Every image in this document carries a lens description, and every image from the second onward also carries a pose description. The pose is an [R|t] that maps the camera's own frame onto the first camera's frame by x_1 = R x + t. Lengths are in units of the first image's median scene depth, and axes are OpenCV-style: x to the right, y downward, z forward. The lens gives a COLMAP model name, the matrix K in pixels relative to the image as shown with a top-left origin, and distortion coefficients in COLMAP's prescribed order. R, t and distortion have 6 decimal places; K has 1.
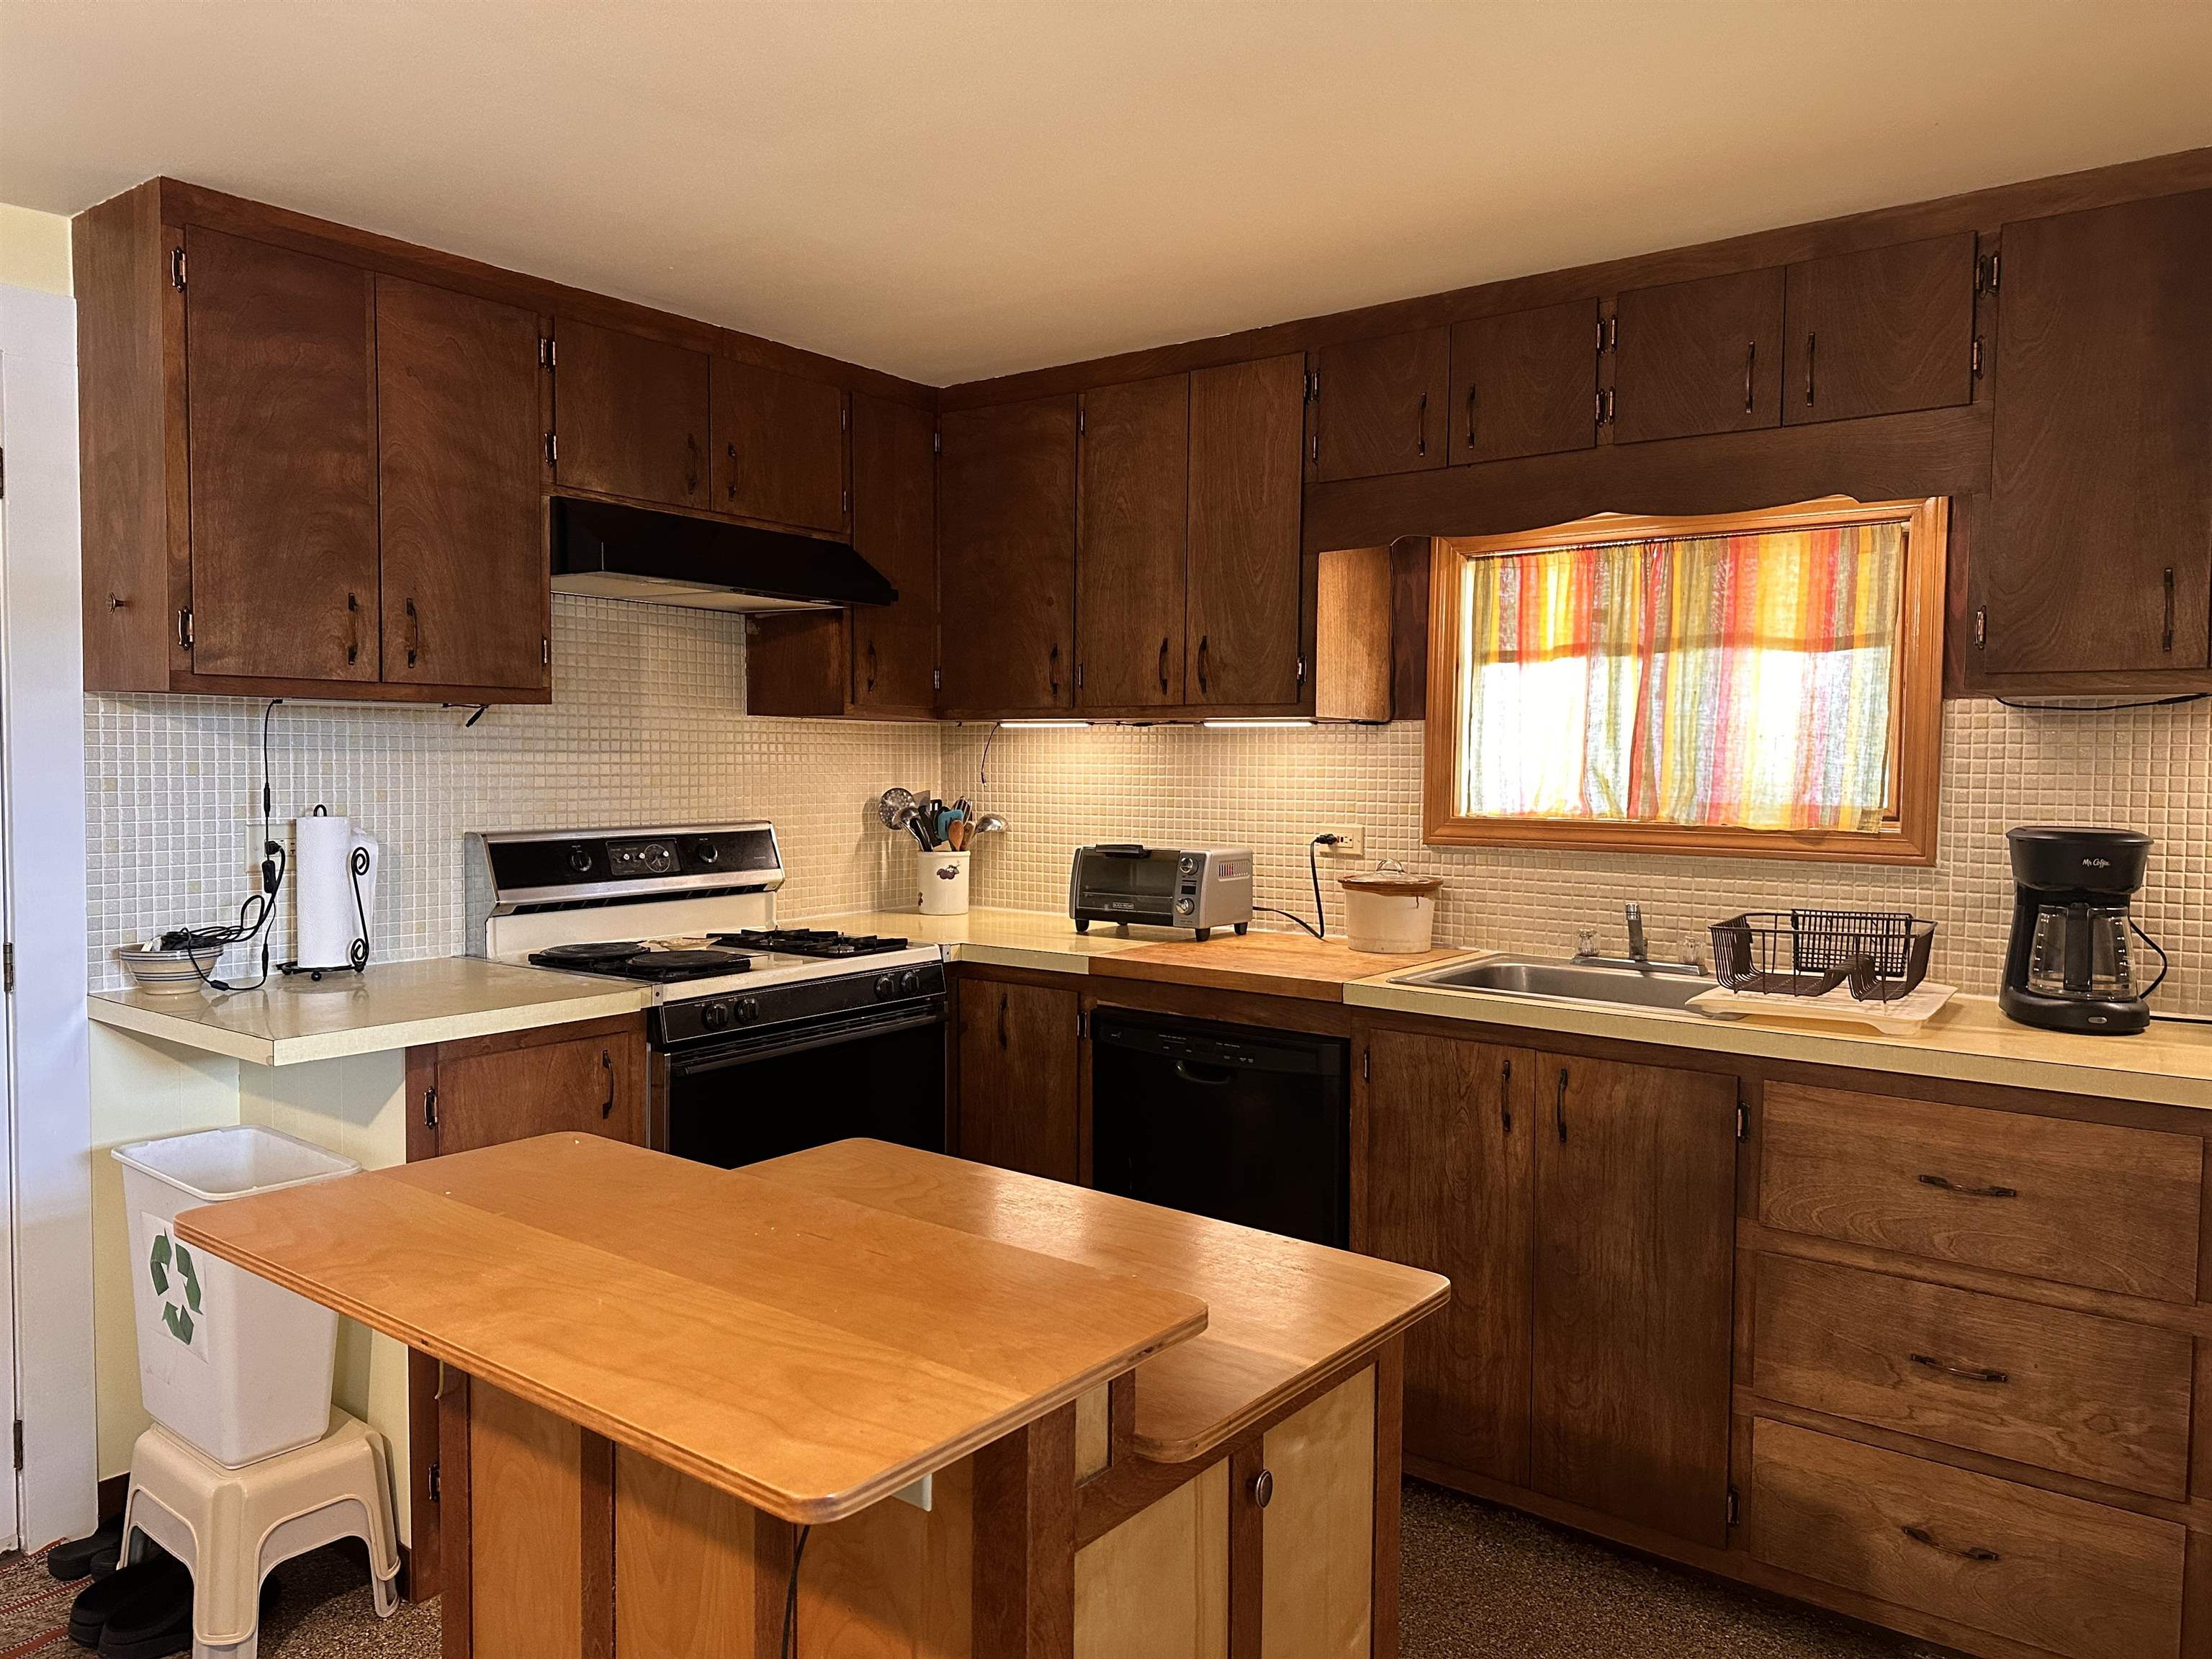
lens RADIAL K [[1572.1, 0, 1111.7], [0, 1572.1, 830.4], [0, 0, 1]] dist [0.029964, -0.014288]
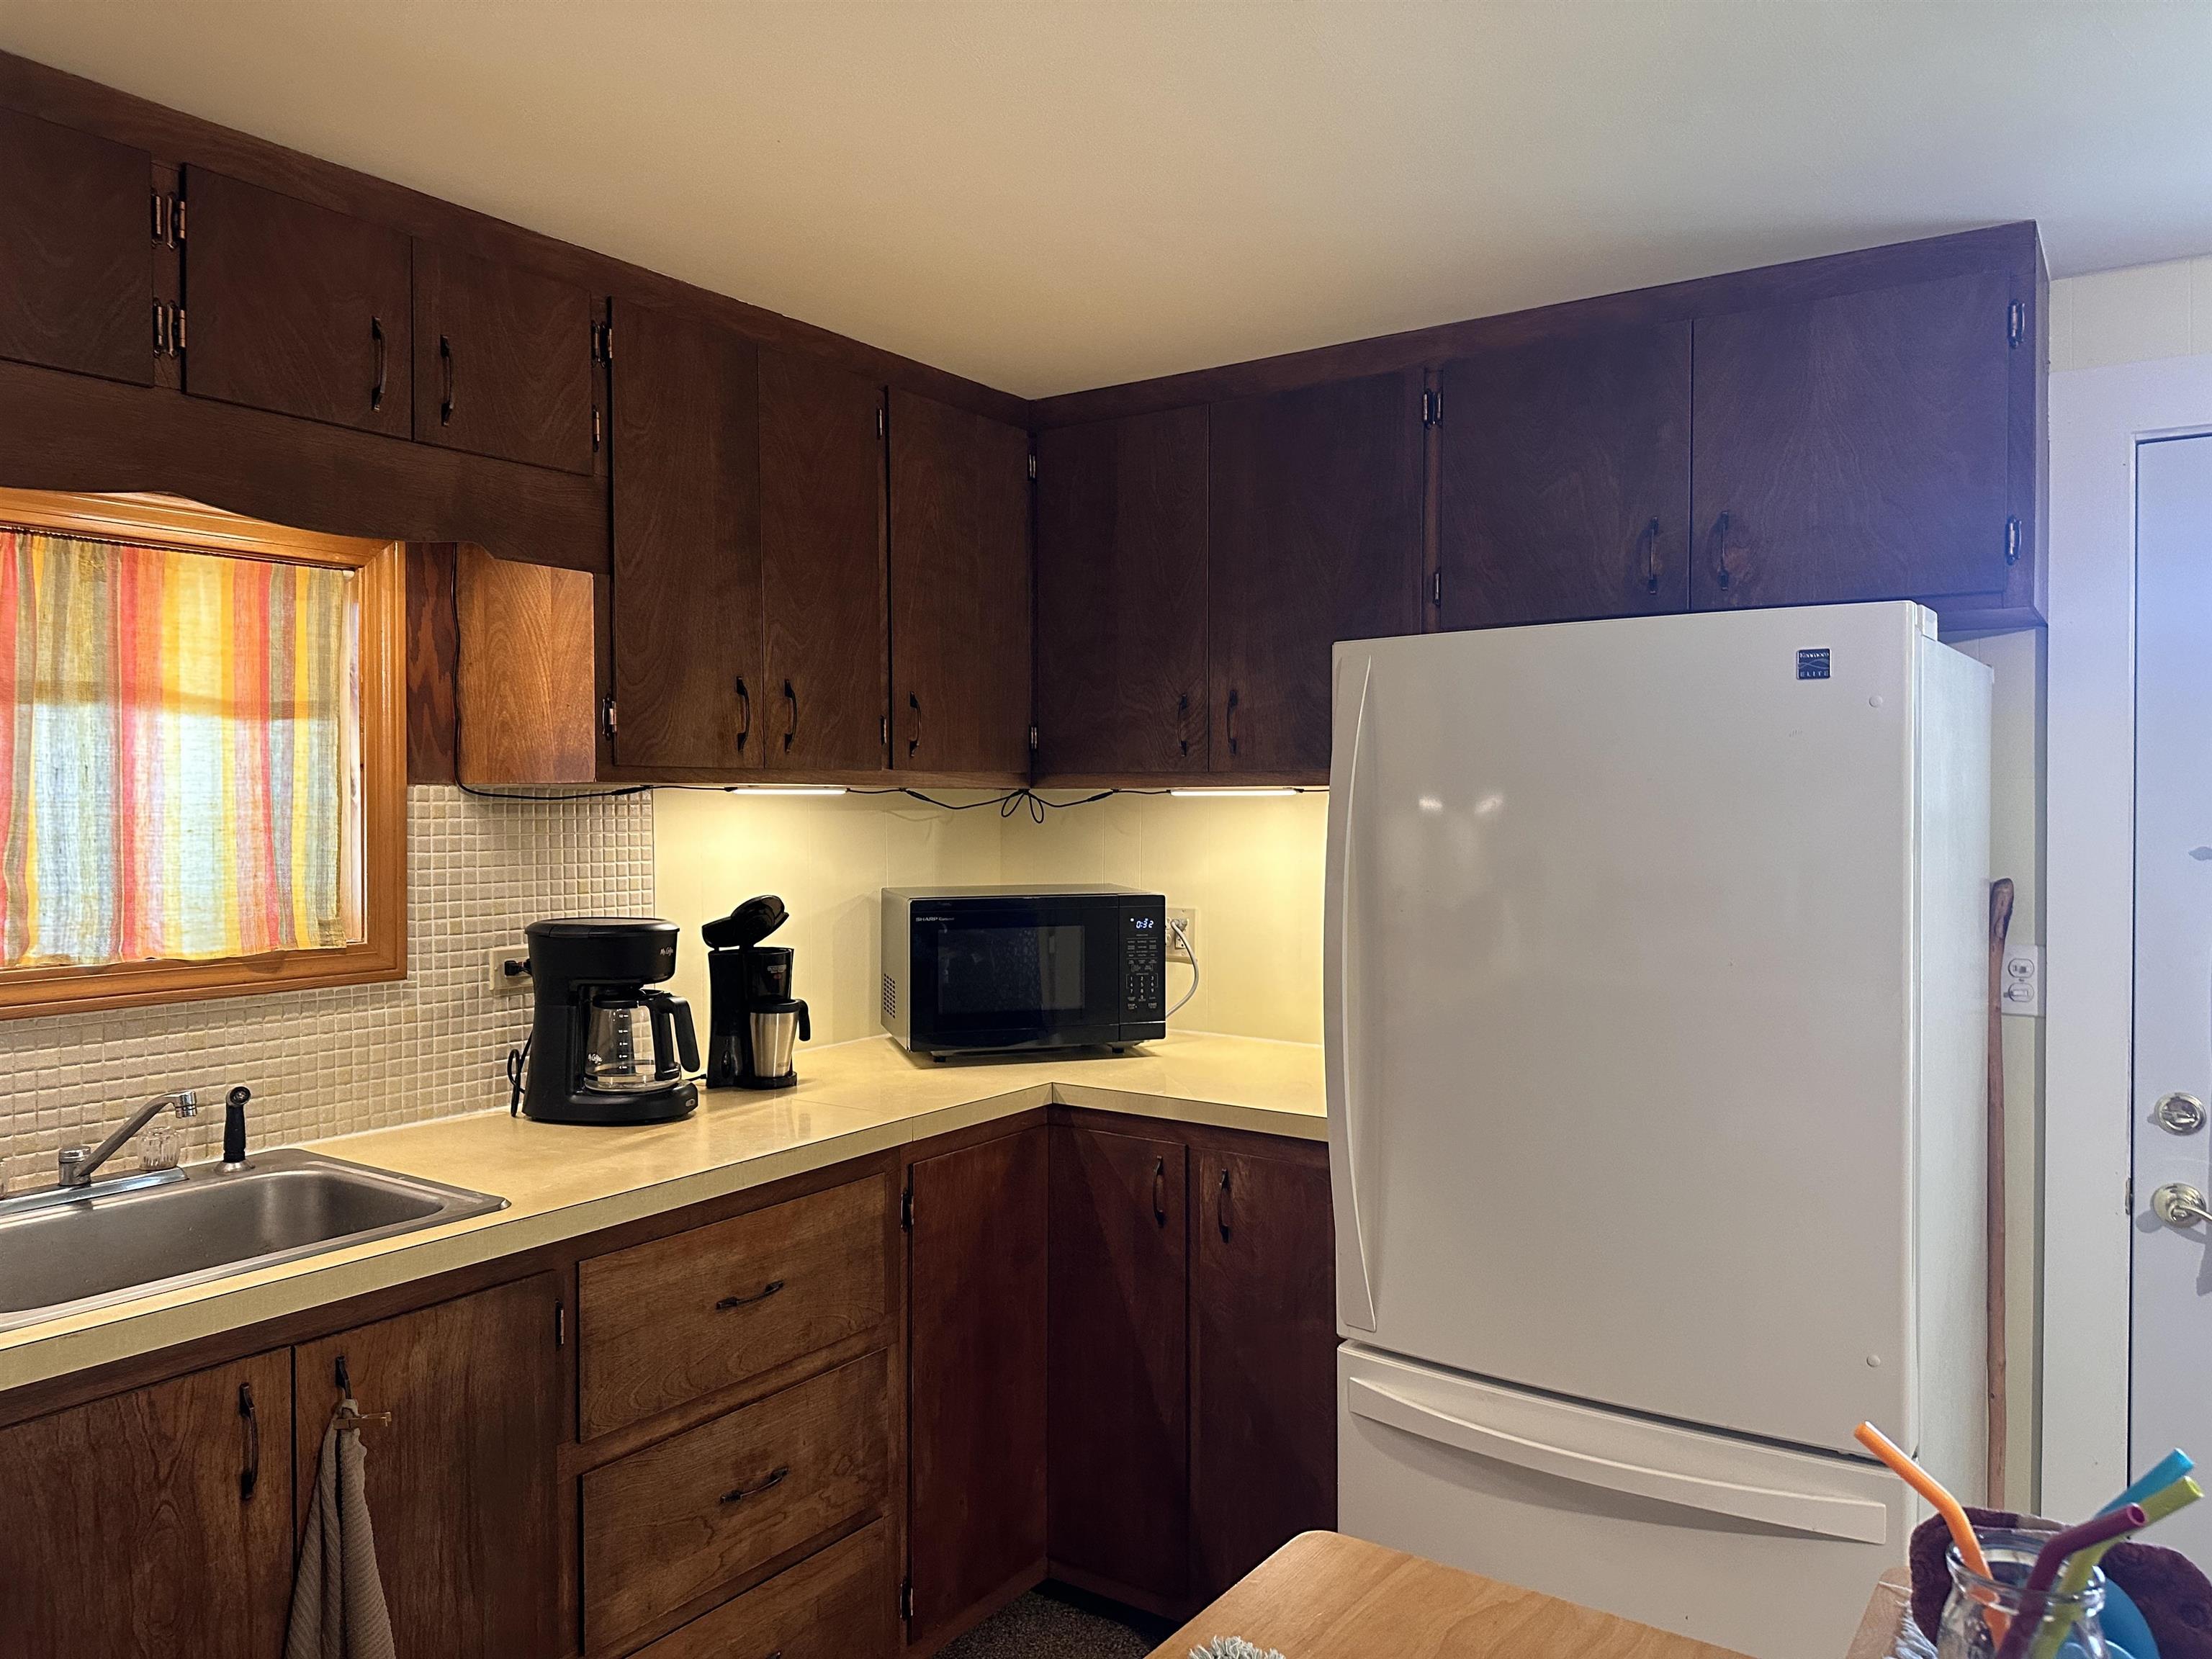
lens RADIAL K [[1572.1, 0, 1113.0], [0, 1572.1, 816.8], [0, 0, 1]] dist [0.029964, -0.014288]
pose [[-0.039002, -0.022814, 0.998979, -0.363869], [0.049863, 0.998449, 0.024748, -0.069599], [-0.997994, 0.050777, -0.037804, 0.669685]]
